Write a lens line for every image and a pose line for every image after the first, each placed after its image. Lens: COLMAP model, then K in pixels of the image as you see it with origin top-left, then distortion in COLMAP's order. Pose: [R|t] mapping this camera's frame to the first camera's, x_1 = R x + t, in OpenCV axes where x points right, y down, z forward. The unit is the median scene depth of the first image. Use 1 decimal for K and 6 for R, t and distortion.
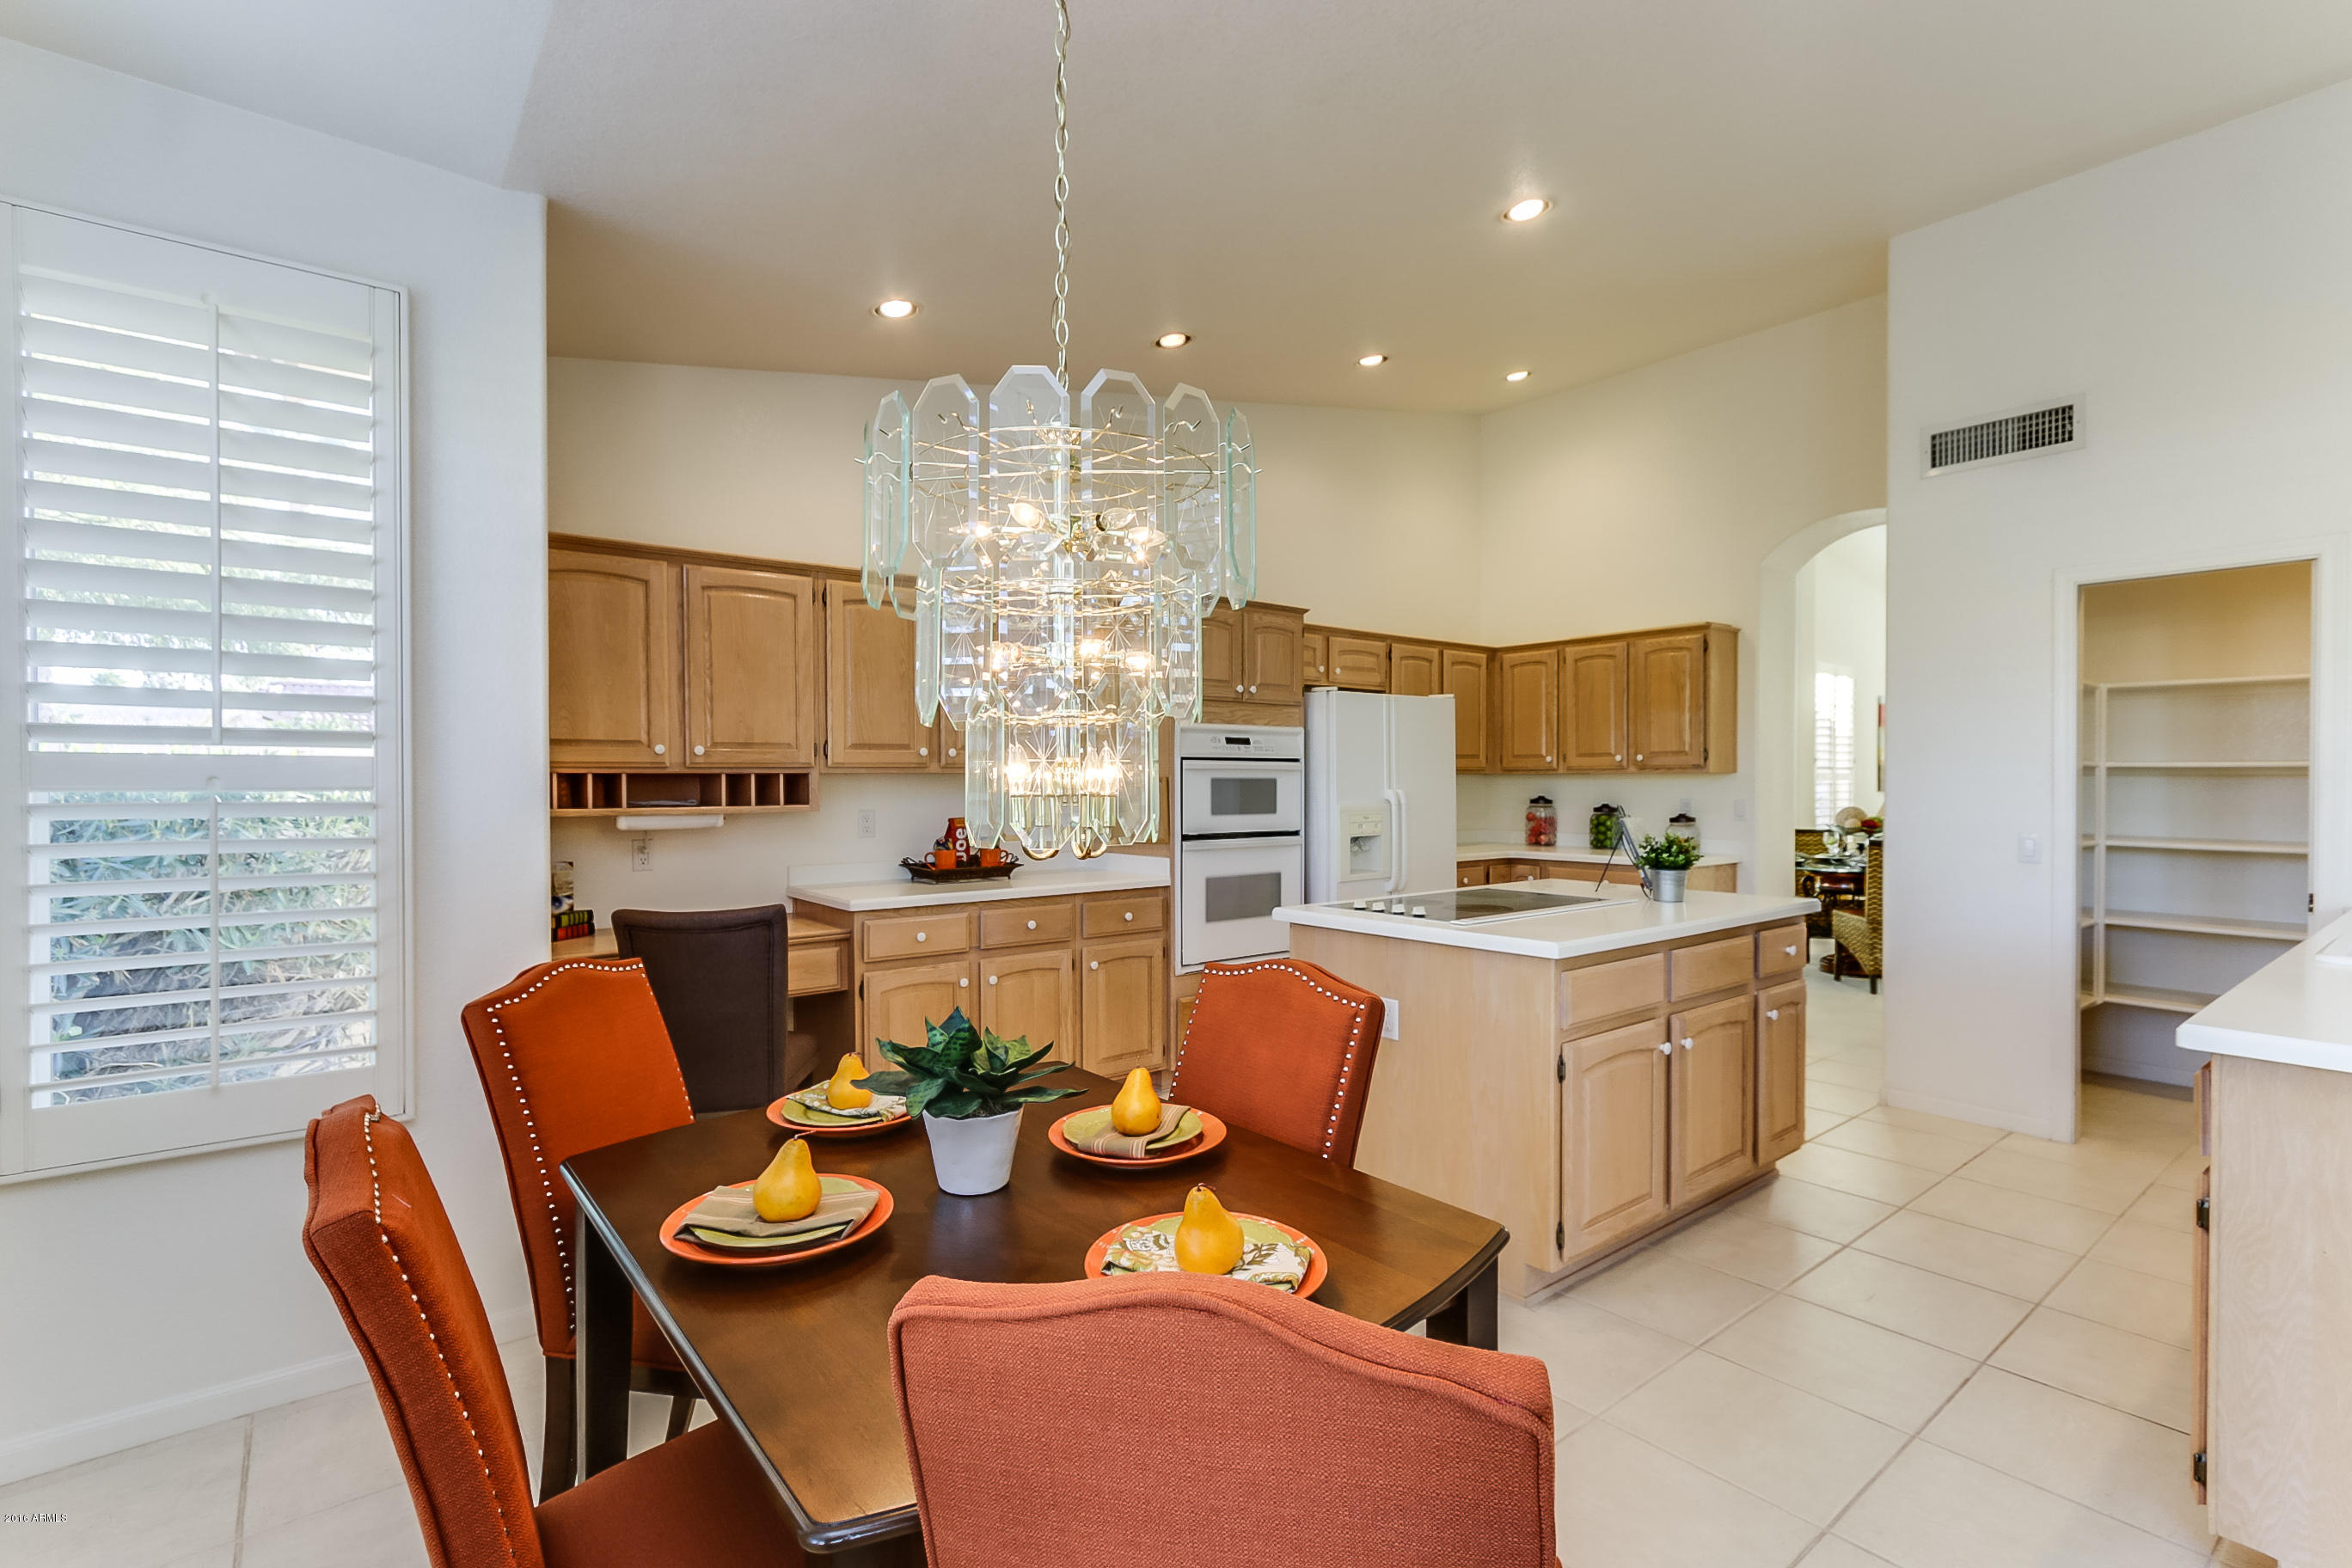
lens RADIAL K [[1040.8, 0, 1190.2], [0, 1040.8, 785.9], [0, 0, 1]] dist [-0.000835, 0.009829]
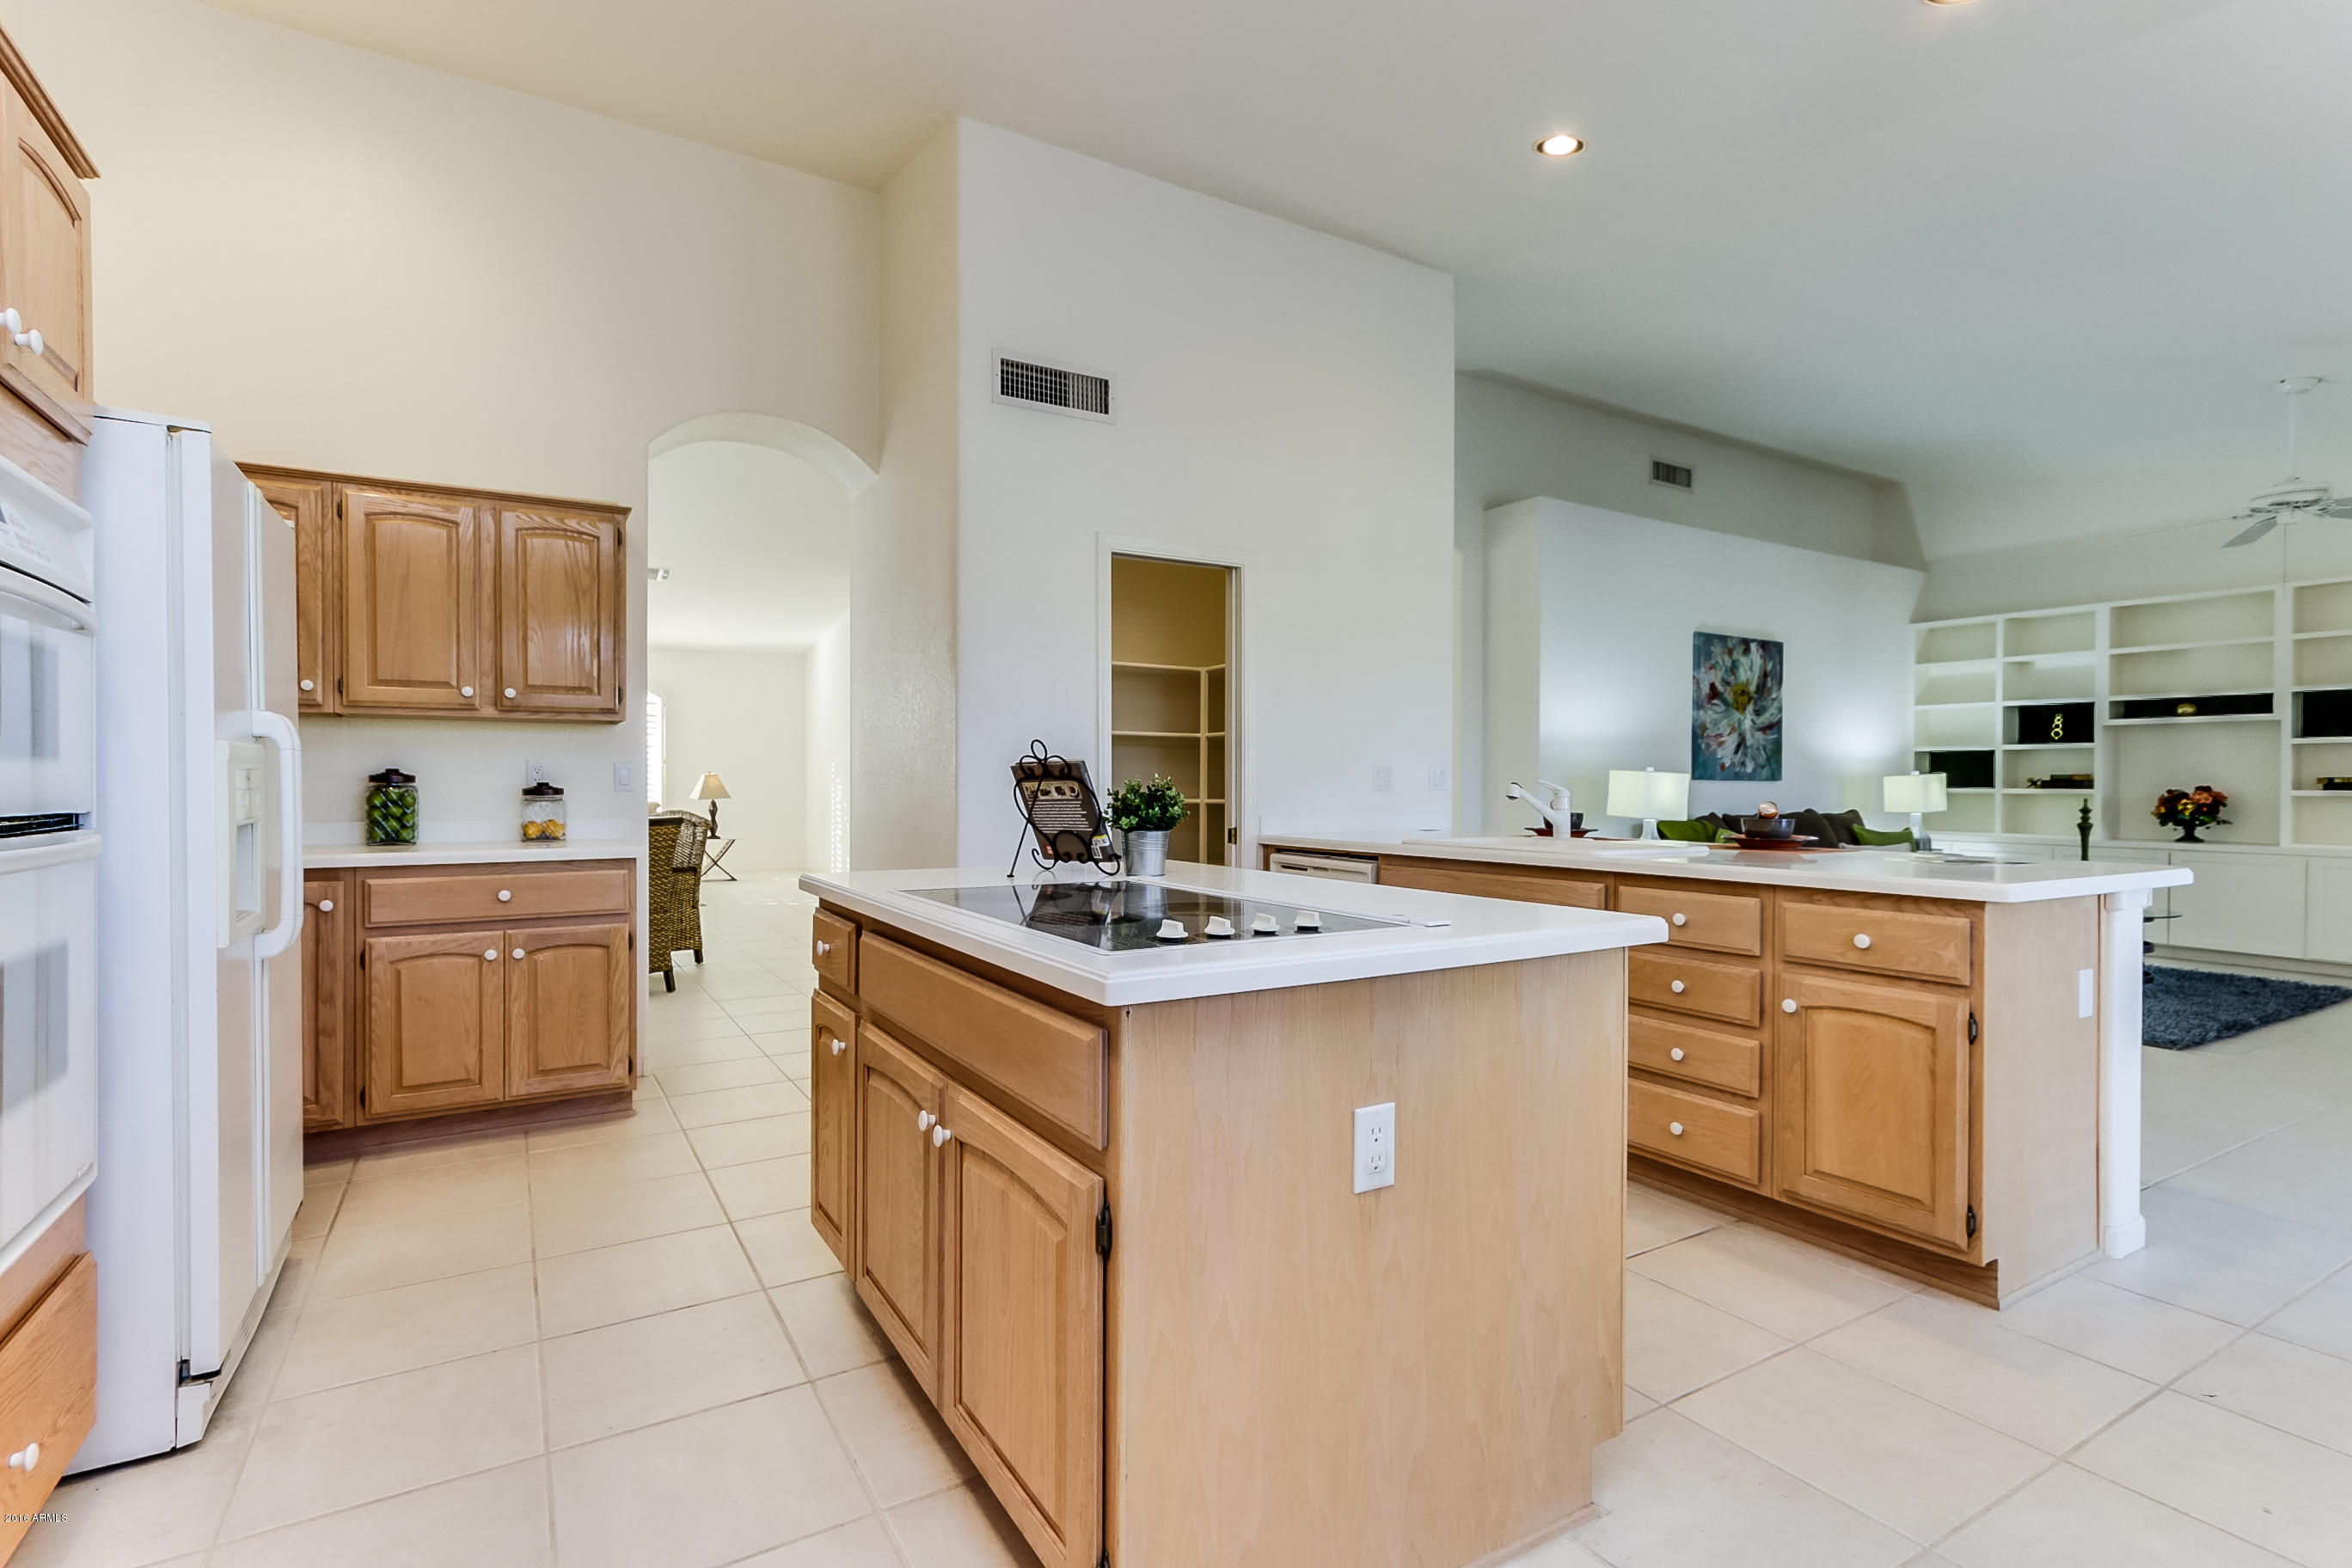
lens RADIAL K [[1105.5, 0, 1097.5], [0, 1105.5, 793.8], [0, 0, 1]] dist [0.000465, 0.000030]
pose [[0.175974, -0.008246, 0.984360, -0.195970], [0.001116, 0.999966, 0.008177, 0.033842], [-0.984394, -0.000341, 0.175977, 0.616972]]
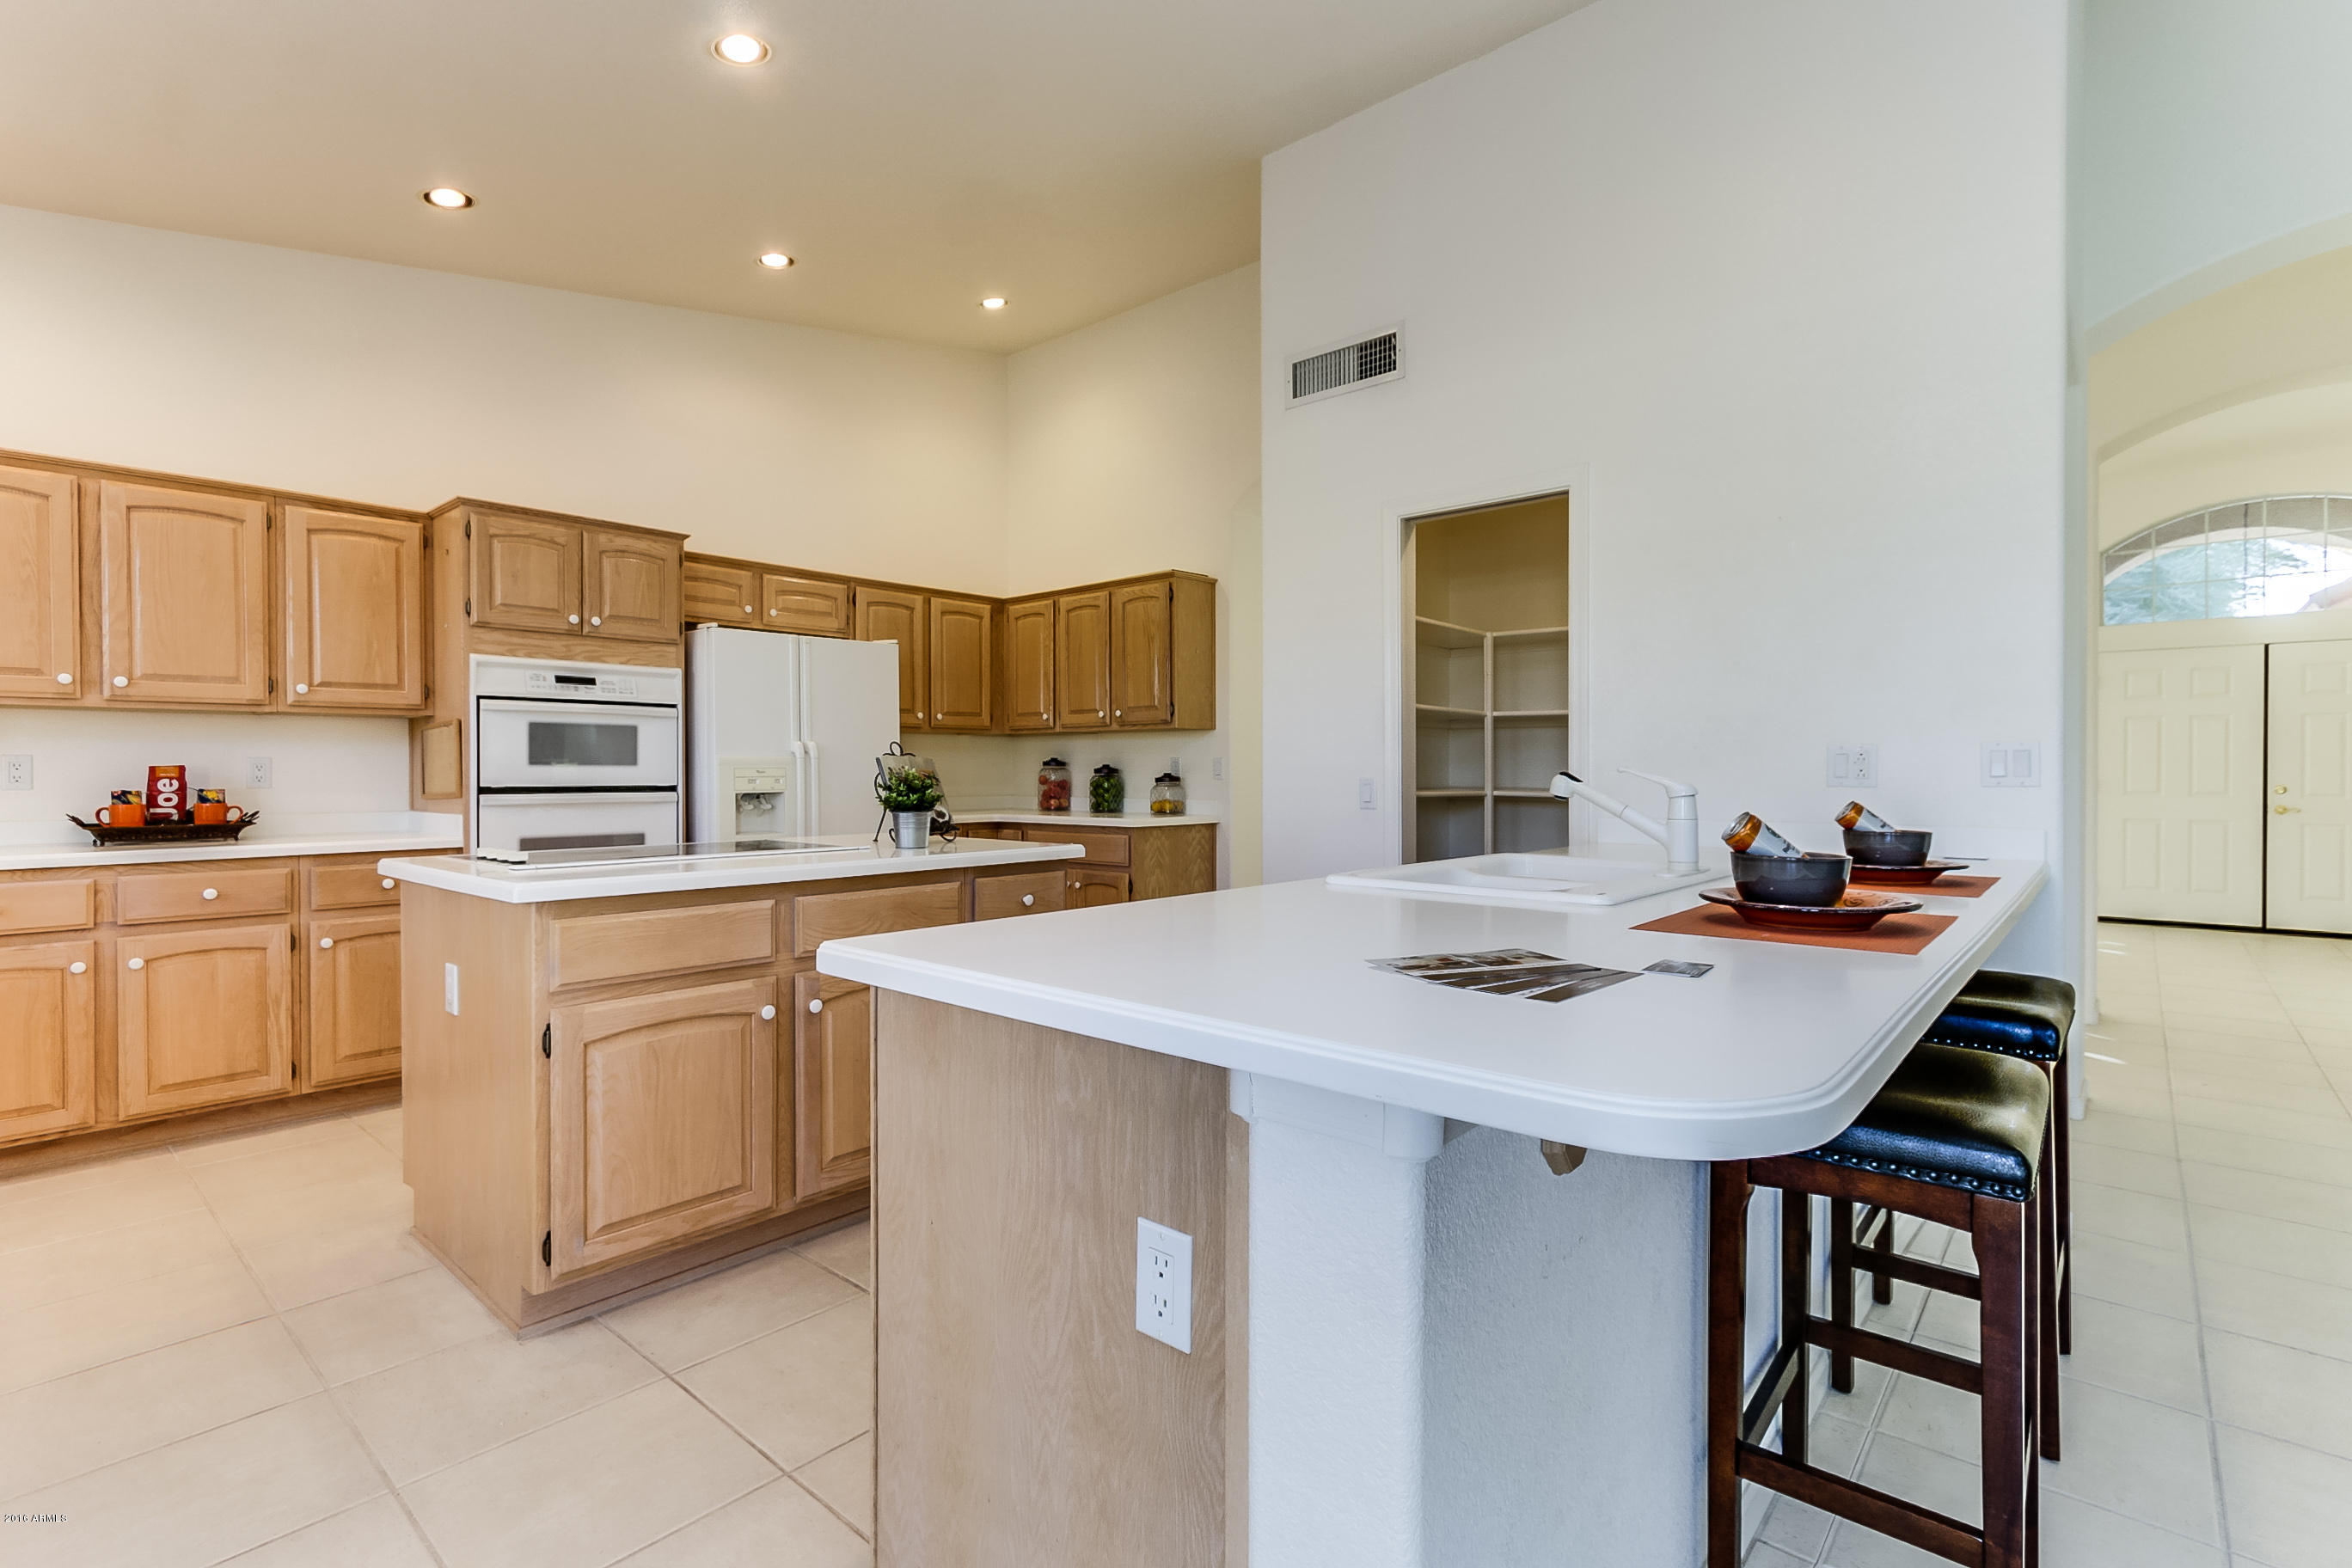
lens RADIAL K [[1050.0, 0, 1143.9], [0, 1050.0, 774.7], [0, 0, 1]] dist [0.002302, 0.000341]
pose [[0.986709, -0.000820, 0.162494, 0.348561], [0.000970, 0.999999, -0.000844, 0.034278], [-0.162493, 0.000990, 0.986709, 0.061873]]
